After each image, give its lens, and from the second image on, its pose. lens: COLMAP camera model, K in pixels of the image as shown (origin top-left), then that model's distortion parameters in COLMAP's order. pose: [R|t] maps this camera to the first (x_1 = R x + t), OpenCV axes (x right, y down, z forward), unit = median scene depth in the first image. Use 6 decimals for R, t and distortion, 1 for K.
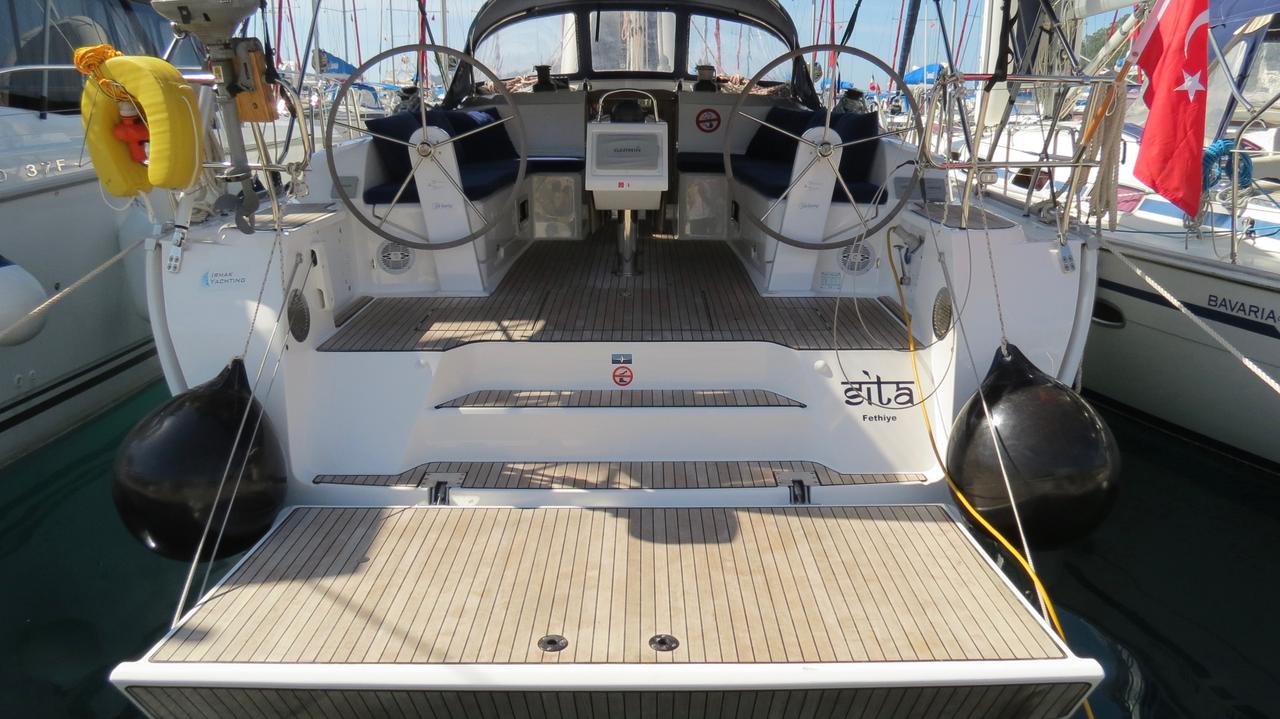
lens RADIAL K [[910.1, 0, 640.0], [0, 910.1, 359.5], [0, 0, 1]] dist [-0.005068, -0.000484]
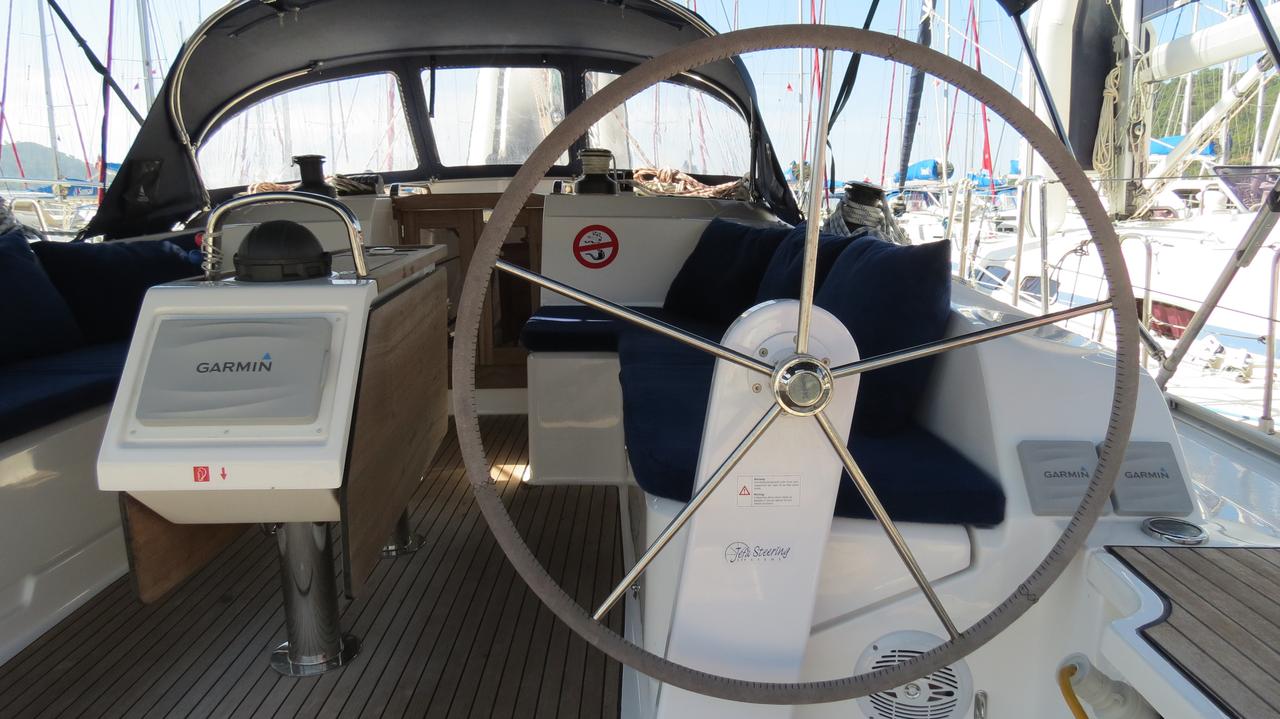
lens RADIAL K [[911.6, 0, 640.0], [0, 911.6, 359.5], [0, 0, 1]] dist [0.056153, 0.000906]
pose [[0.999766, -0.021397, 0.003021, 0.144945], [0.021597, 0.994103, -0.106266, -0.200853], [-0.000729, 0.106306, 0.994333, 0.681019]]
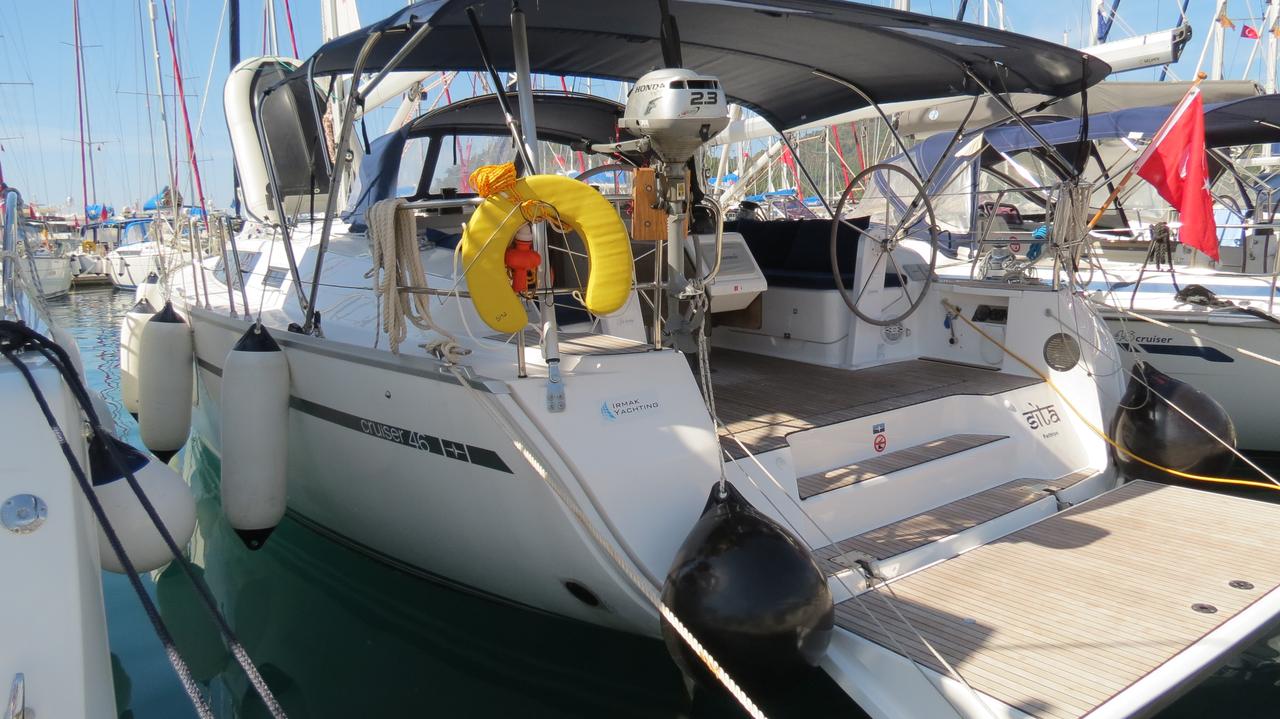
lens RADIAL K [[923.9, 0, 640.0], [0, 923.9, 359.5], [0, 0, 1]] dist [-0.002786, -0.003163]
pose [[0.803066, -0.122805, 0.583099, -0.831046], [0.198579, 0.977753, -0.067569, -0.059605], [-0.561829, 0.170054, 0.809586, 0.189464]]
